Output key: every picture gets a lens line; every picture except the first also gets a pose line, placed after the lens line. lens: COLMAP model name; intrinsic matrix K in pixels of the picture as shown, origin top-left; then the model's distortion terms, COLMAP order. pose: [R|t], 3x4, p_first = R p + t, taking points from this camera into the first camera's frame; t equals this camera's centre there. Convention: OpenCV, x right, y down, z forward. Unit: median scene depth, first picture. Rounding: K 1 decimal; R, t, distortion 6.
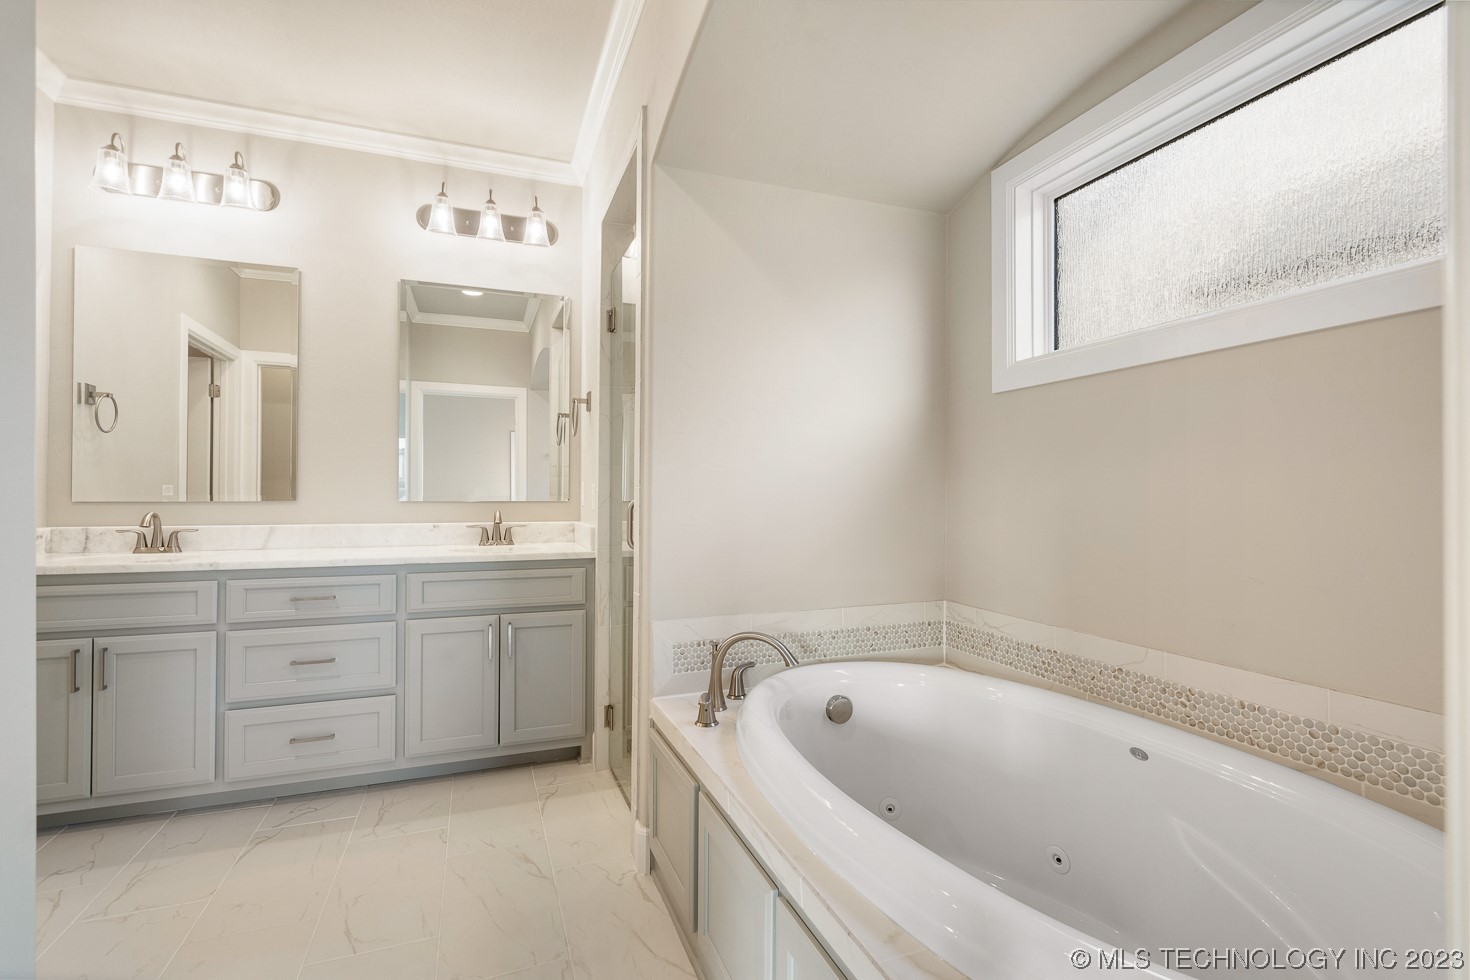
lens RADIAL K [[672.7, 0, 732.2], [0, 672.7, 494.5], [0, 0, 1]] dist [-0.002447, 0.001175]
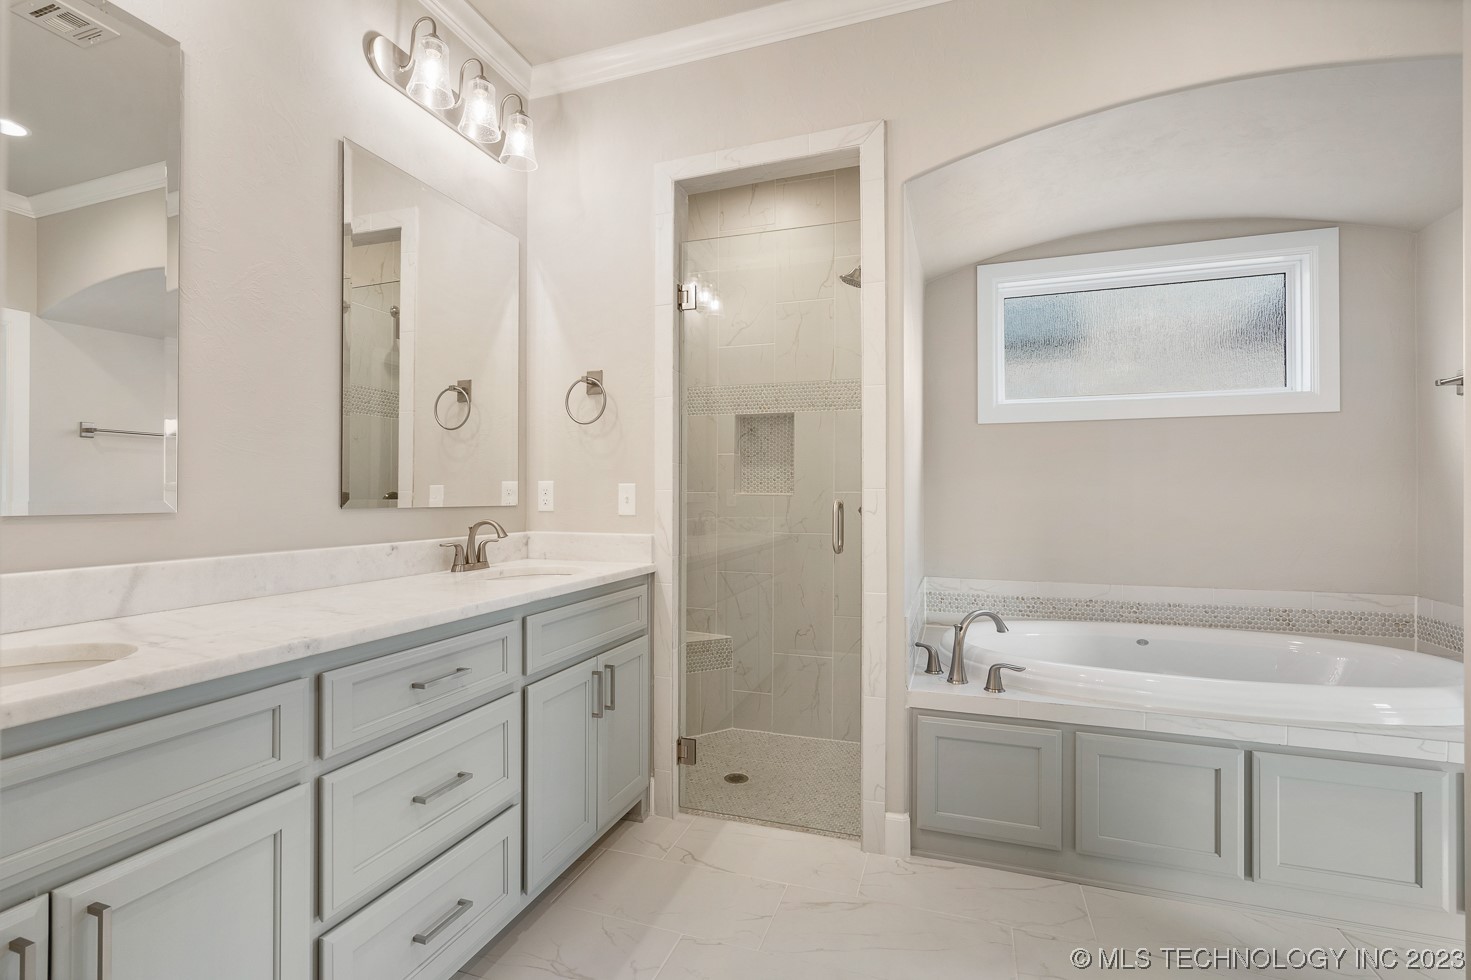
lens RADIAL K [[673.2, 0, 741.6], [0, 673.2, 491.1], [0, 0, 1]] dist [-0.002447, 0.001175]
pose [[0.638267, 0.002865, 0.769810, -0.865007], [0.001629, 0.999986, -0.005072, -0.002386], [-0.769813, 0.004492, 0.638253, 0.413328]]
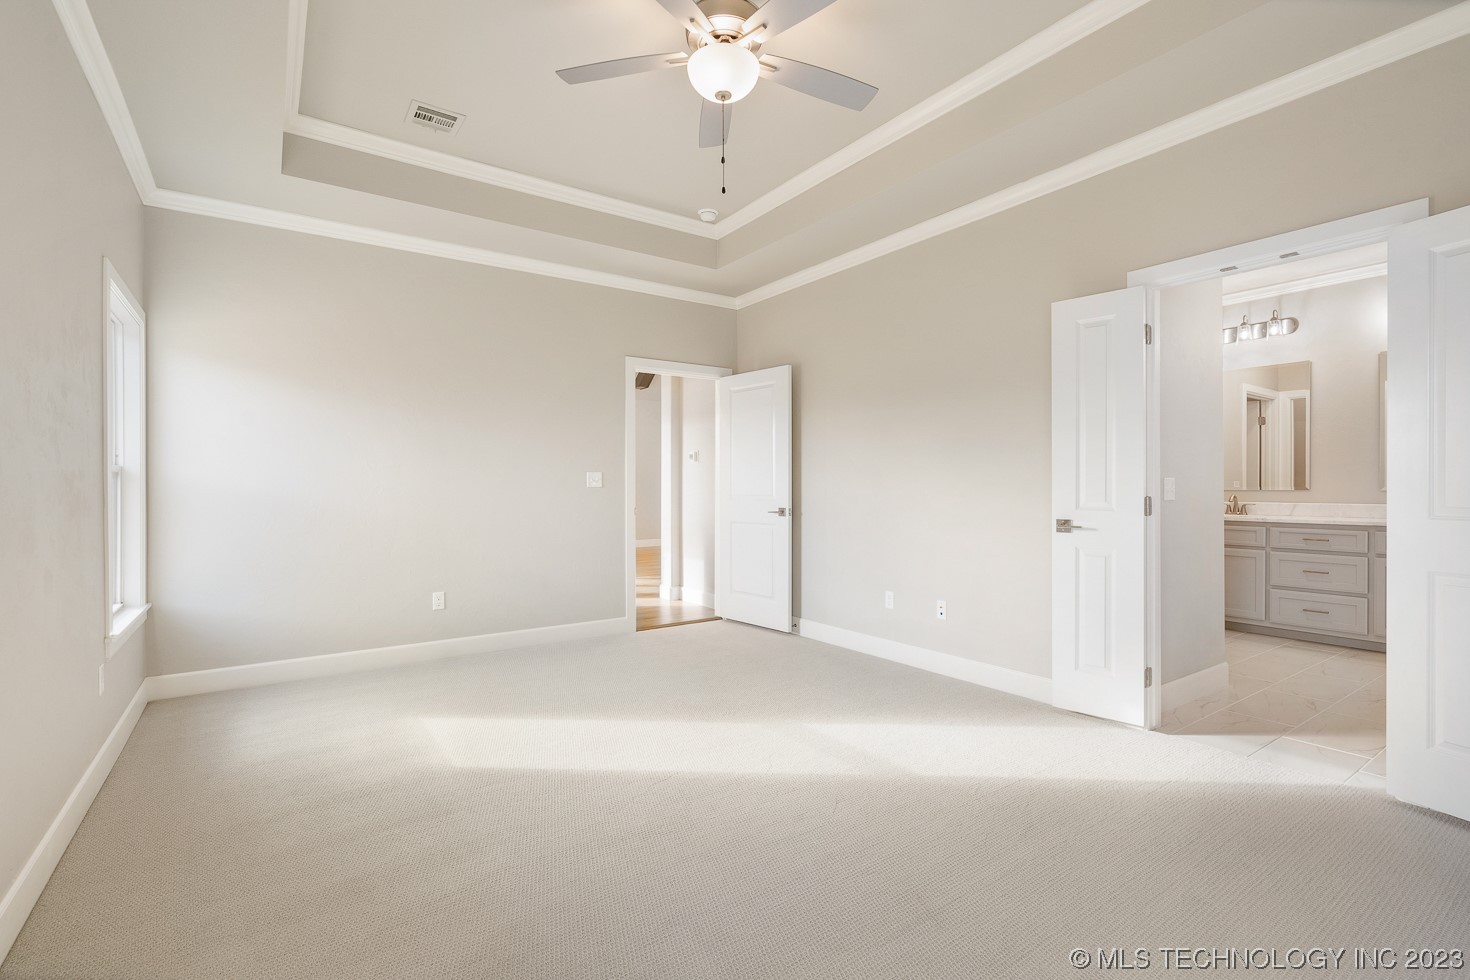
lens RADIAL K [[672.7, 0, 732.1], [0, 672.7, 488.2], [0, 0, 1]] dist [-0.002447, 0.001175]
pose [[0.247027, -0.001772, -0.969007, 0.798357], [0.006941, 0.999976, -0.000059, -0.006098], [0.968984, -0.006711, 0.247034, -1.055517]]
